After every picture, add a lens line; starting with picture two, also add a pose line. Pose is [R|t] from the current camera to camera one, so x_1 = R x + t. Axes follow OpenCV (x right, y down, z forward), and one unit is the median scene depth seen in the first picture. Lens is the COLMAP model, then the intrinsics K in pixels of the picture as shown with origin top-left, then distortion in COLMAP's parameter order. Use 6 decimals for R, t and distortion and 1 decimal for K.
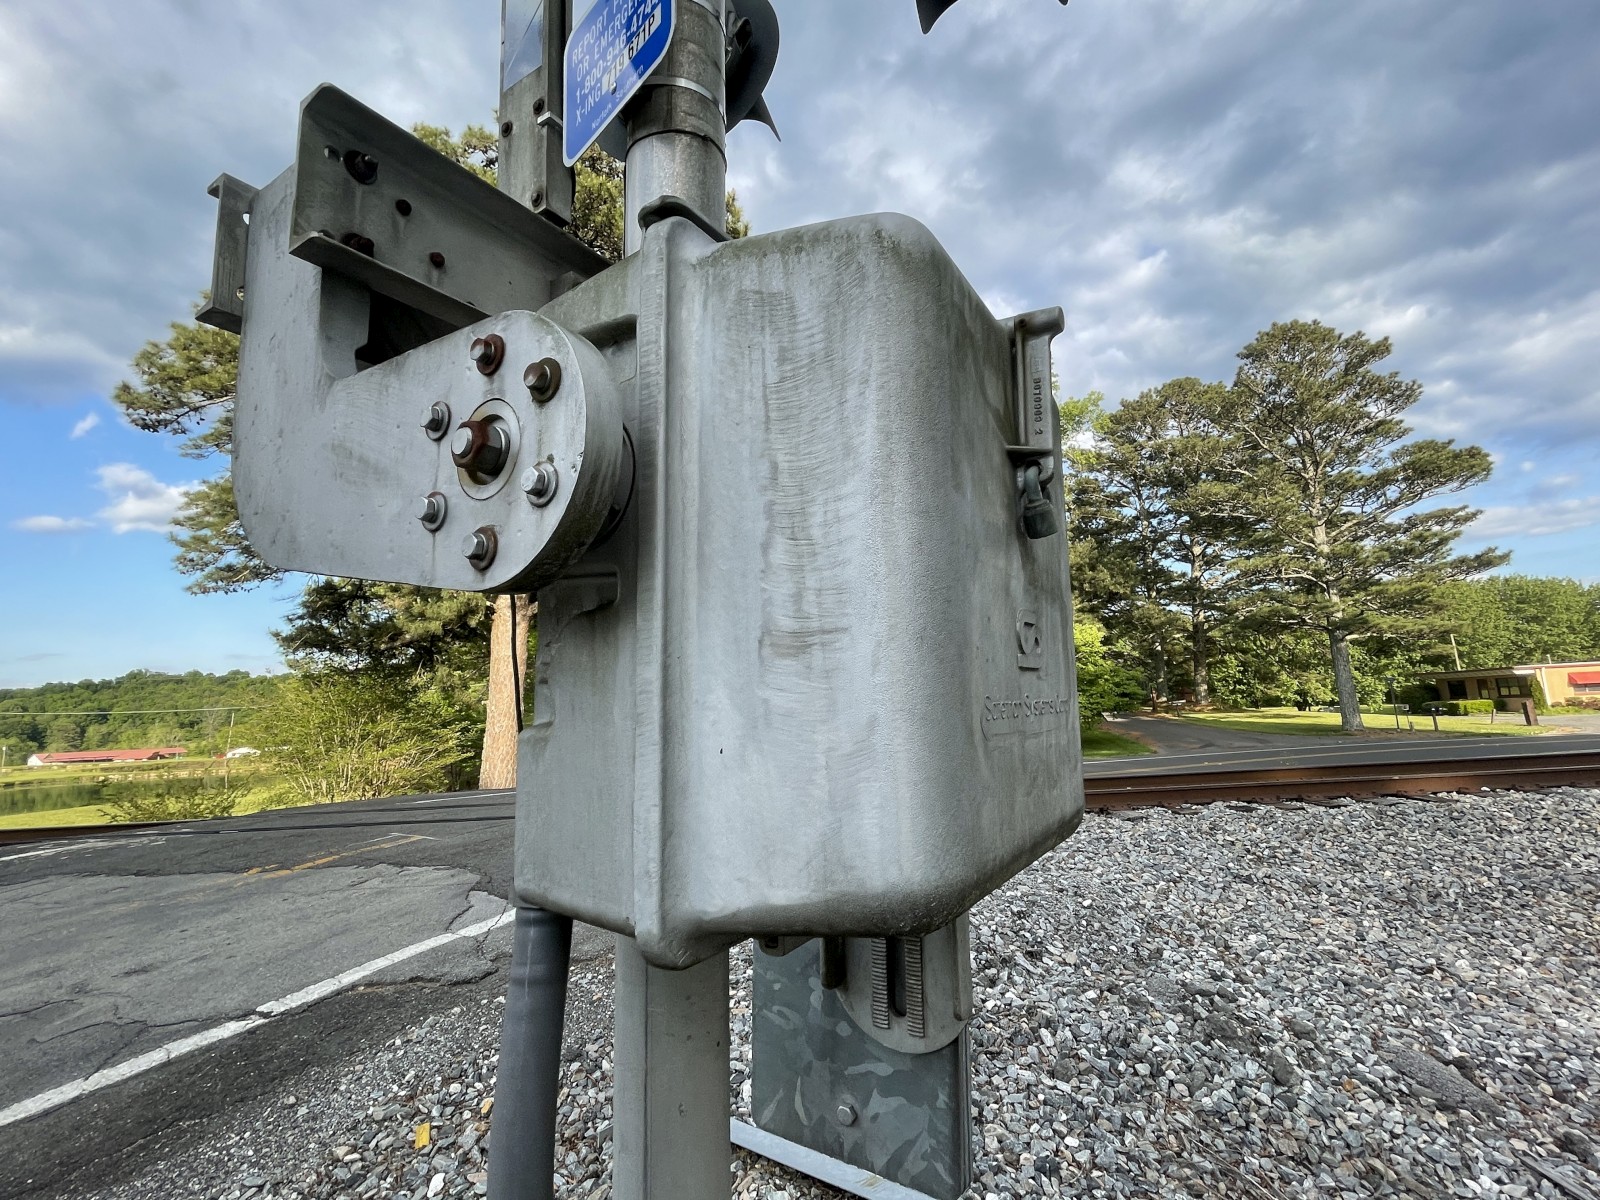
lens RADIAL K [[734.1, 0, 799.8], [0, 734.1, 596.3], [0, 0, 1]] dist [-0.009007, 0.000214]
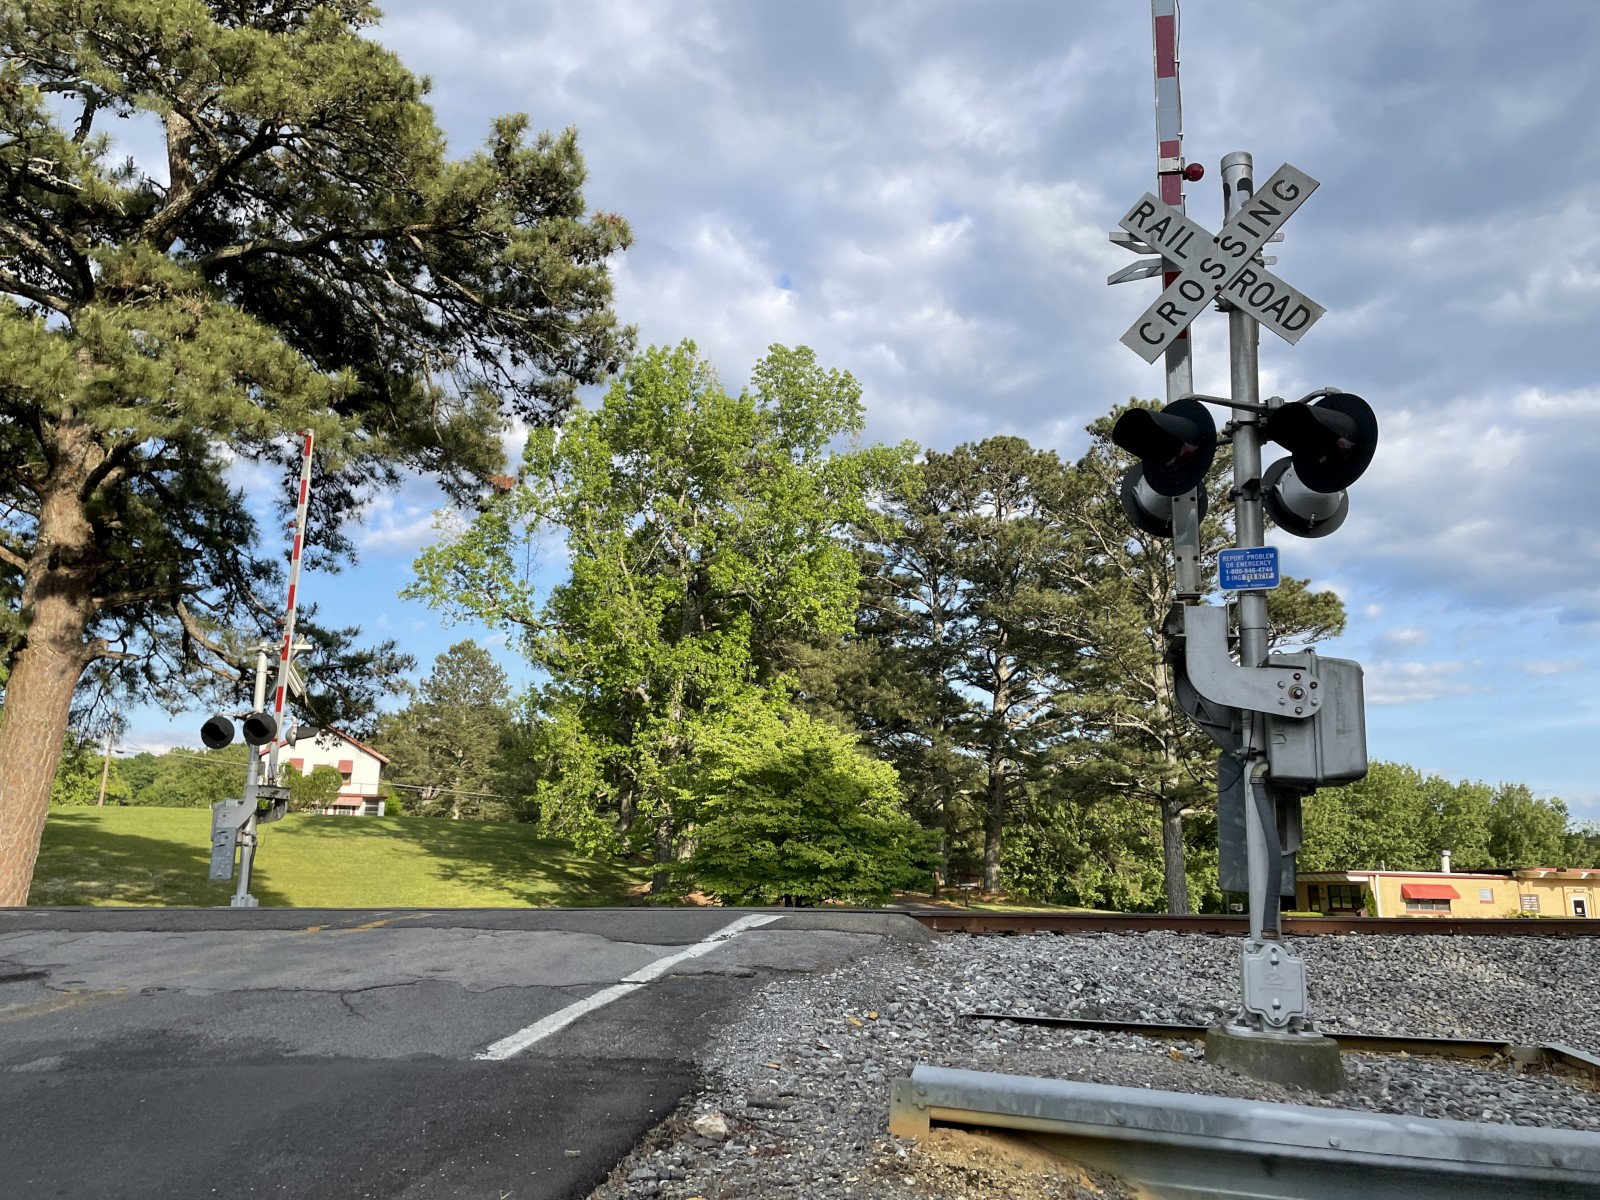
lens RADIAL K [[1260.0, 0, 794.1], [0, 1260.0, 580.7], [0, 0, 1]] dist [0.102412, -0.120402]
pose [[0.925806, 0.144746, 0.349189, -0.096854], [-0.113142, 0.987540, -0.109381, 0.005883], [-0.360670, 0.061758, 0.930647, -0.087674]]
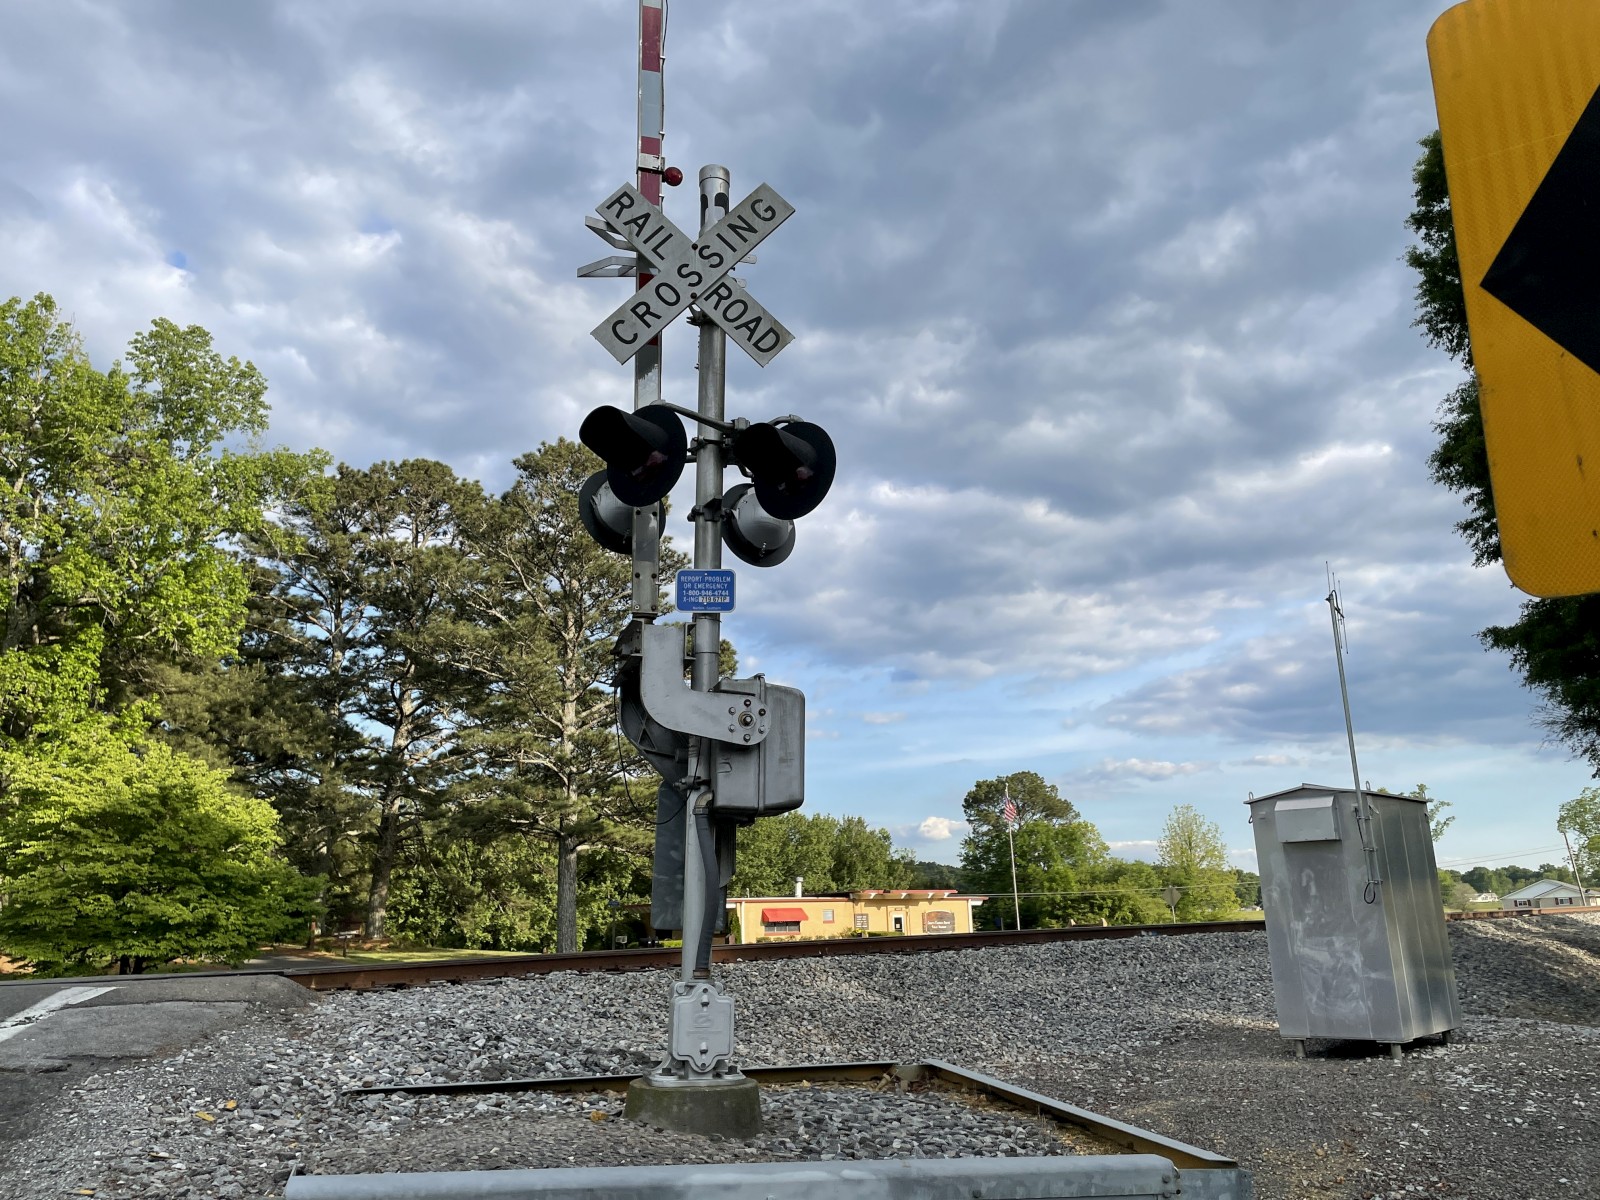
lens RADIAL K [[1257.3, 0, 800.0], [0, 1257.3, 600.0], [0, 0, 1]] dist [0.104645, -0.120371]
pose [[0.661931, 0.211511, 0.719104, -0.091047], [-0.118294, 0.976817, -0.178423, 0.007137], [-0.740171, 0.033038, 0.671606, -0.072668]]
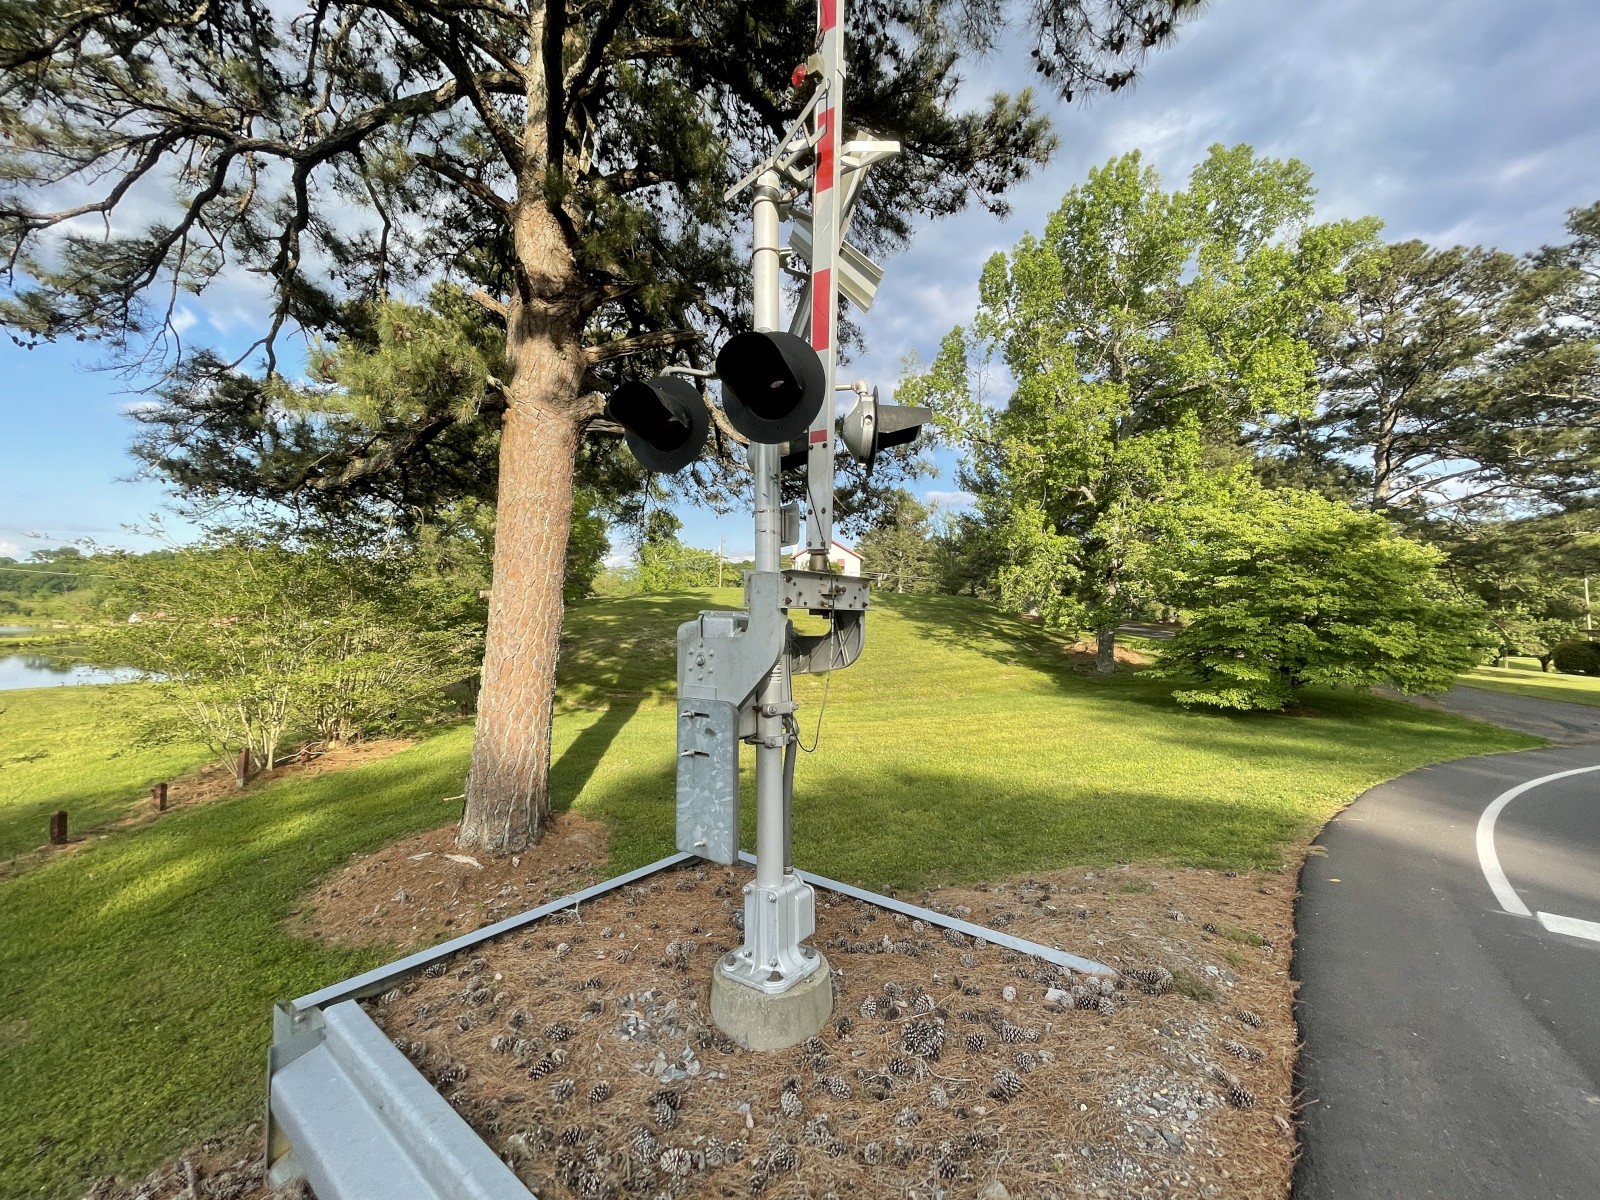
lens RADIAL K [[645.3, 0, 801.9], [0, 645.3, 594.8], [0, 0, 1]] dist [-0.001237, -0.000475]
pose [[0.997925, 0.064349, -0.002422, -0.100761], [-0.063607, 0.990891, 0.118696, 0.036744], [0.010038, -0.118296, 0.992928, 0.261978]]
